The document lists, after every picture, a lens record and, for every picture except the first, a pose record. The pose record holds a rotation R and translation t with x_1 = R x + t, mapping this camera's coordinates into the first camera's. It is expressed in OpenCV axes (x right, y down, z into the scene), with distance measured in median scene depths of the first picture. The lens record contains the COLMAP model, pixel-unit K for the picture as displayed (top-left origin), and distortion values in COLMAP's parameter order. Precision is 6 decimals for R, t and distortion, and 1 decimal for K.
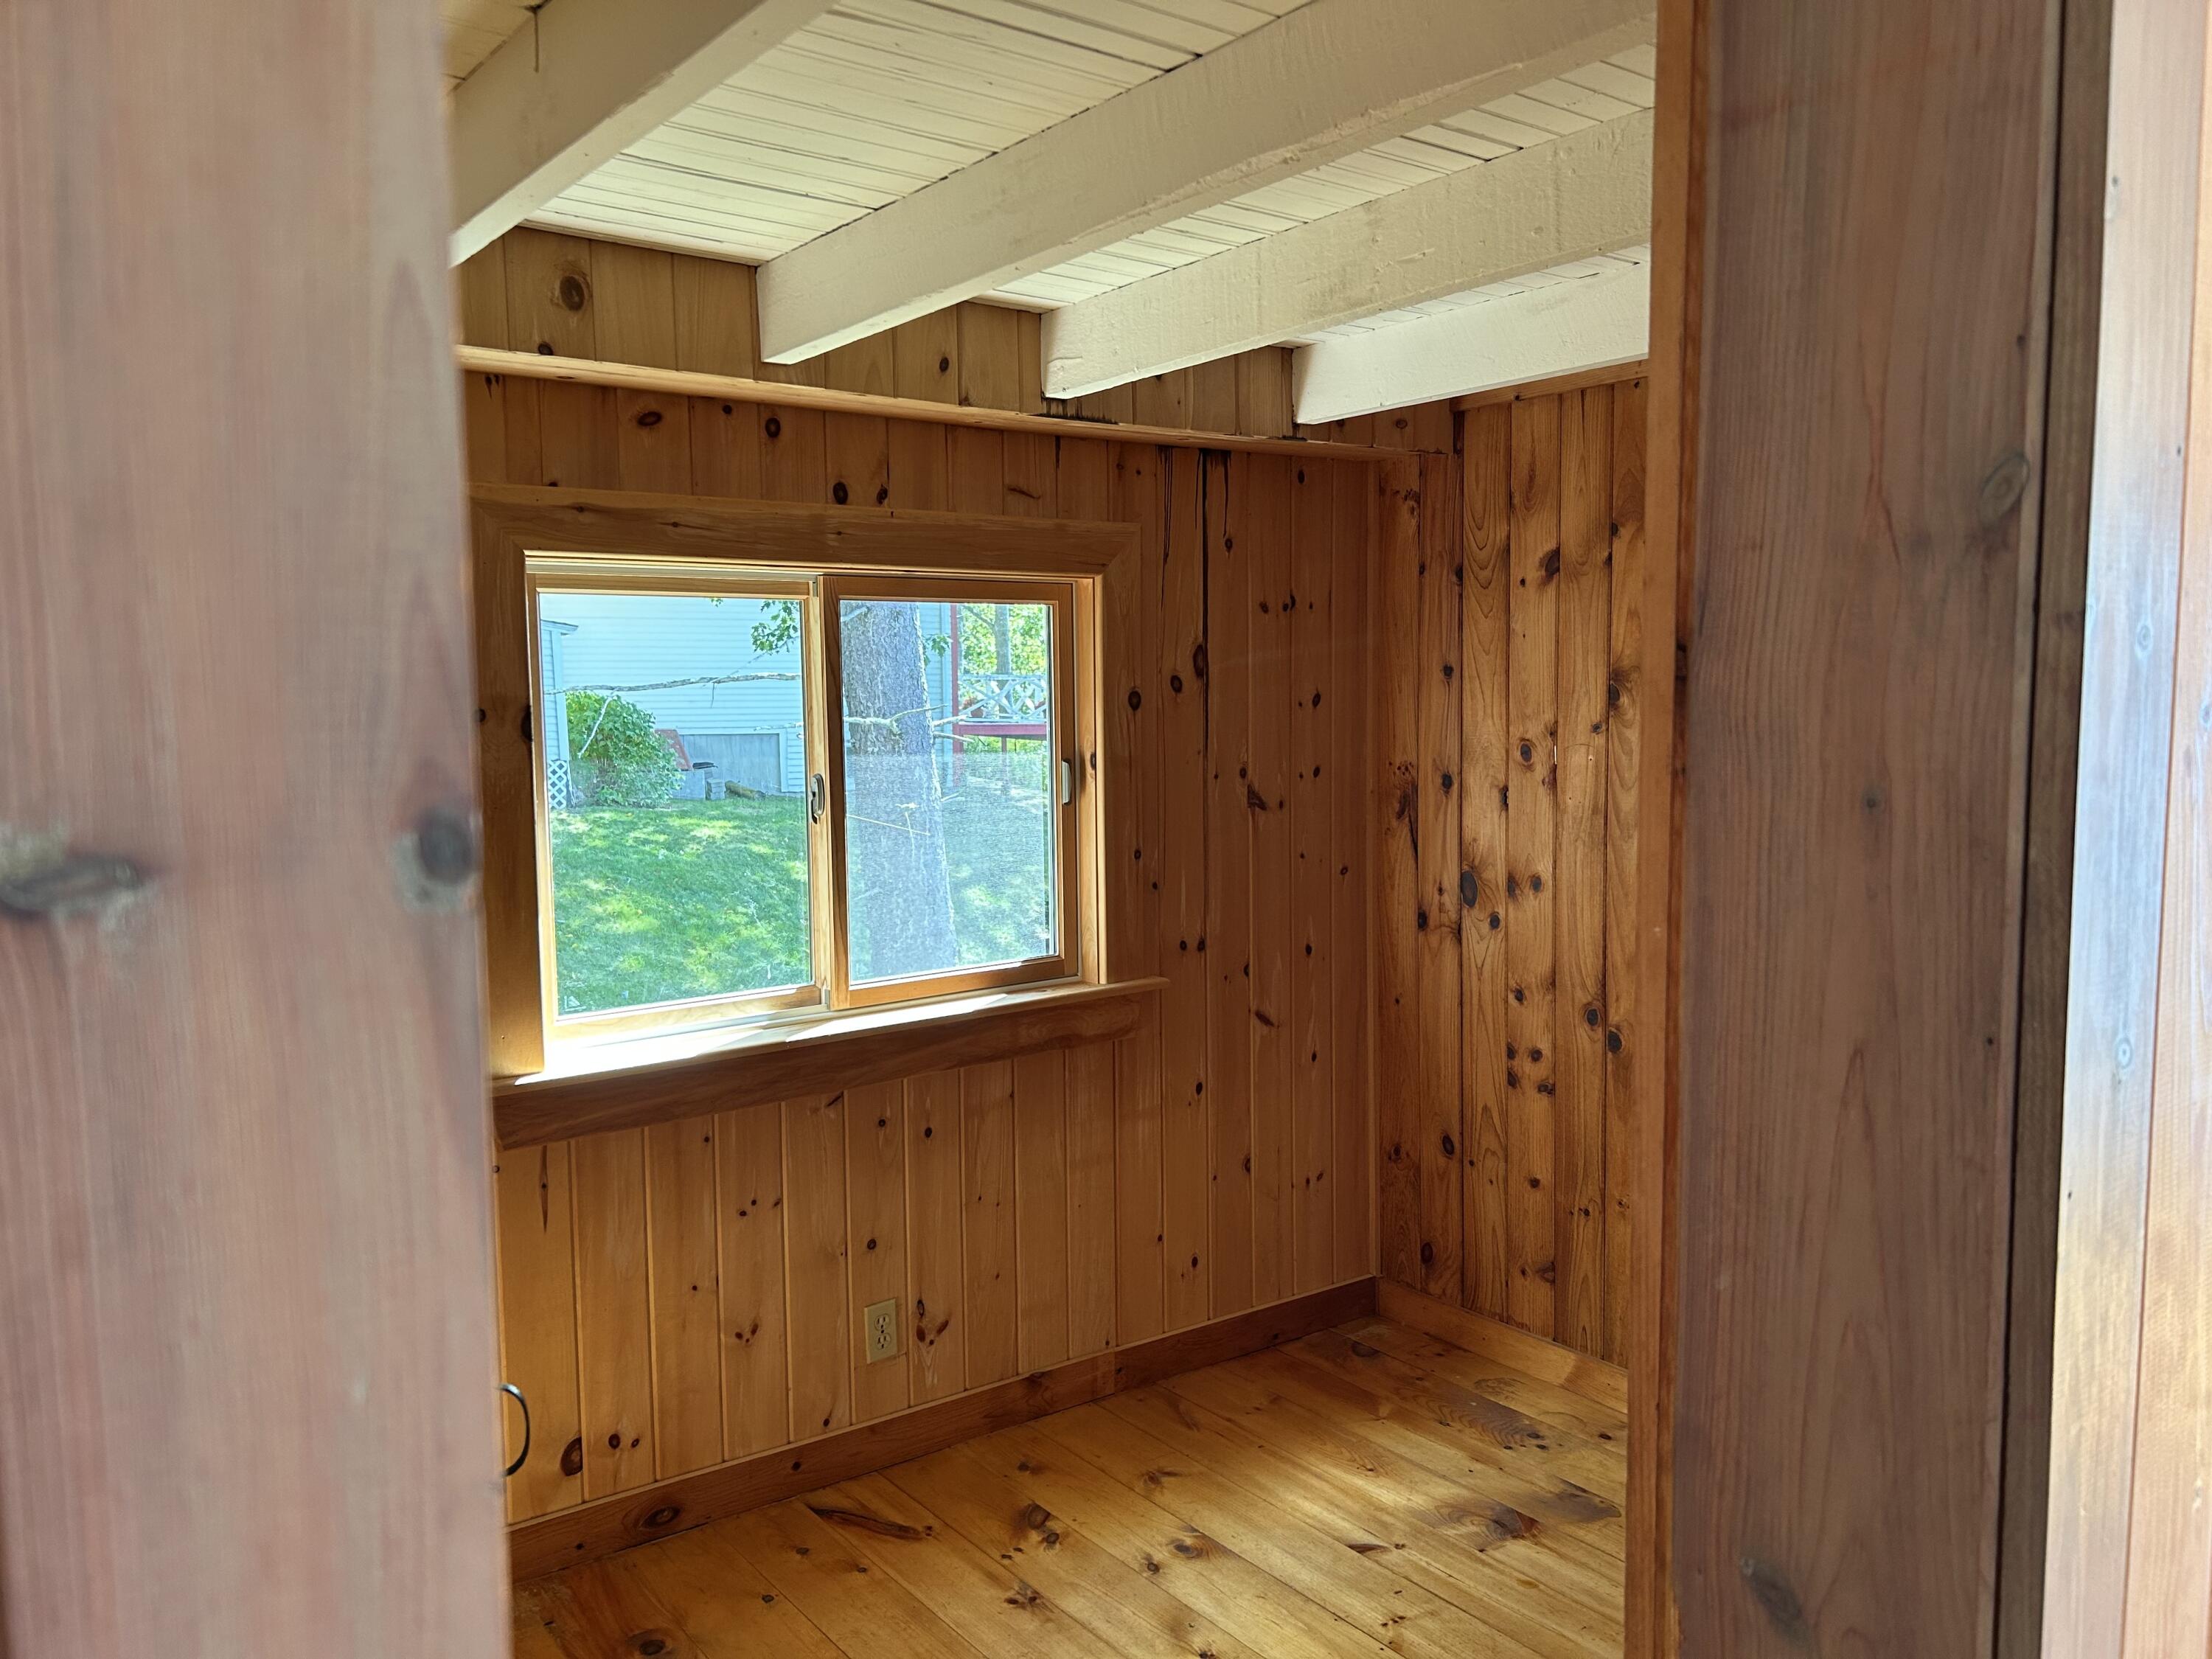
lens RADIAL K [[1666.6, 0, 1108.9], [0, 1666.6, 834.0], [0, 0, 1]] dist [0.046584, -0.057236]
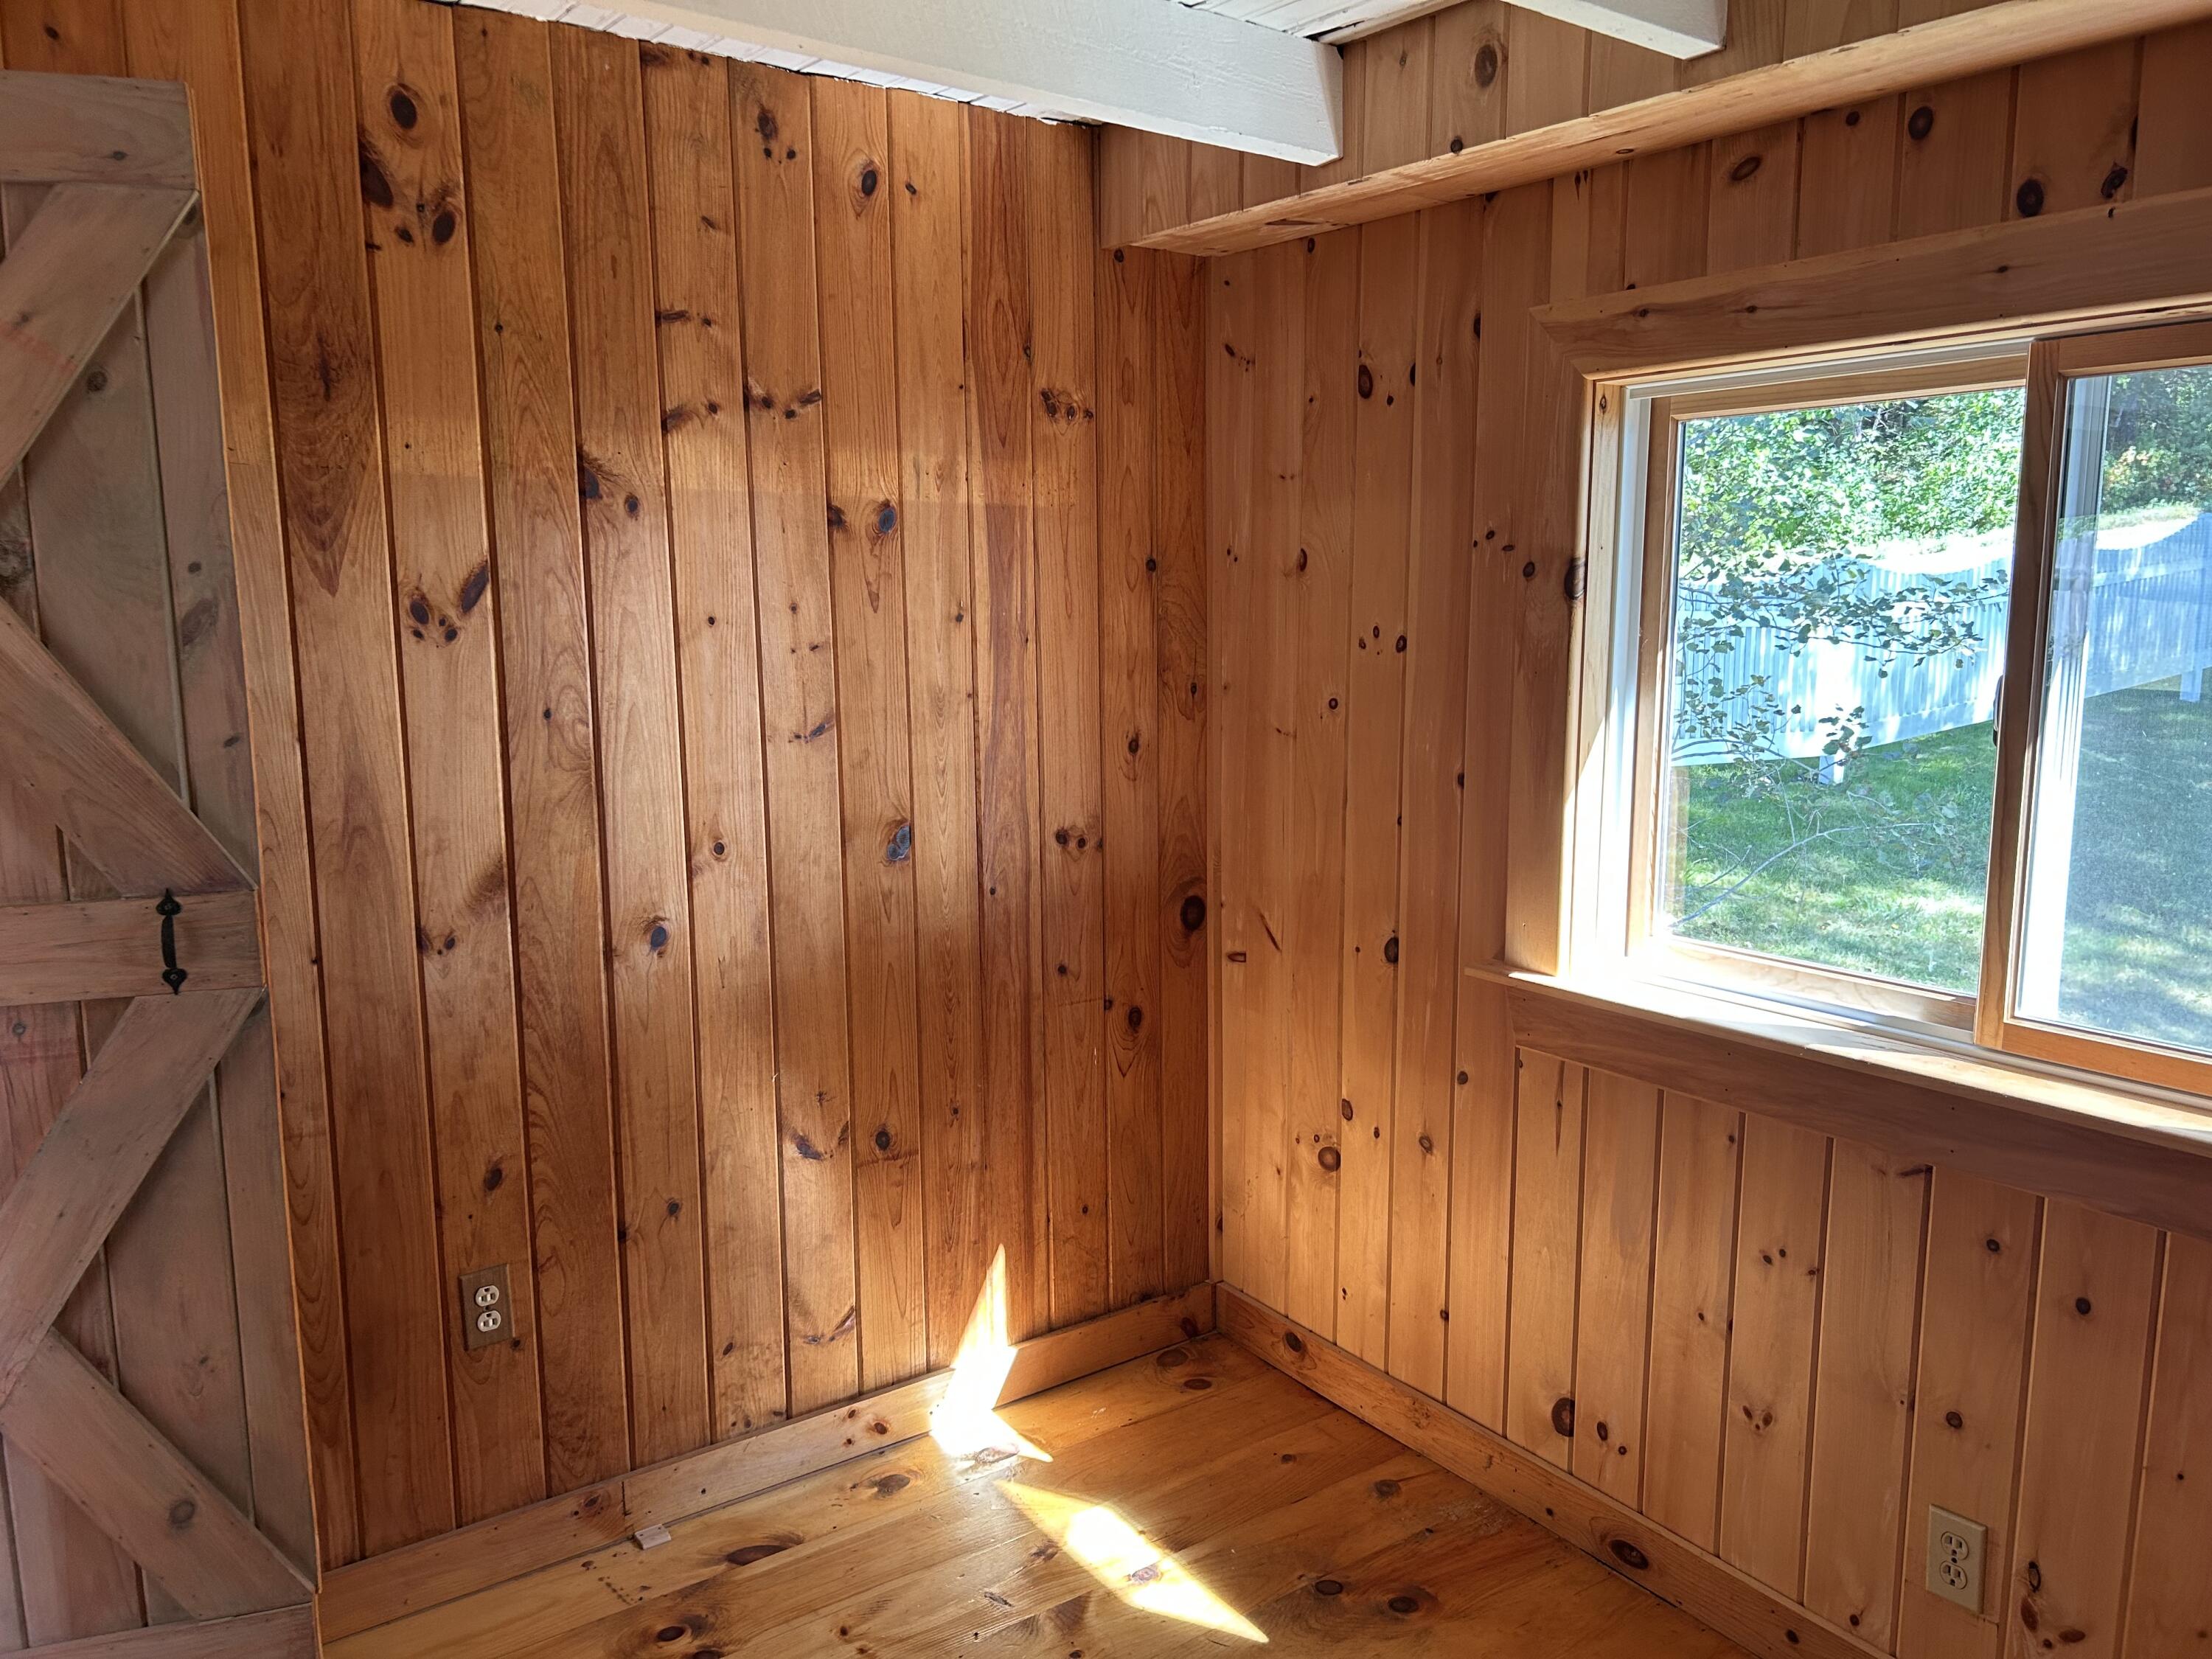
lens RADIAL K [[1666.6, 0, 1109.9], [0, 1666.6, 832.1], [0, 0, 1]] dist [0.046584, -0.057236]
pose [[-0.037333, 0.159024, -0.986569, 0.505394], [-0.084076, 0.983257, 0.161671, -0.053432], [0.995760, 0.088982, -0.023338, 0.742288]]
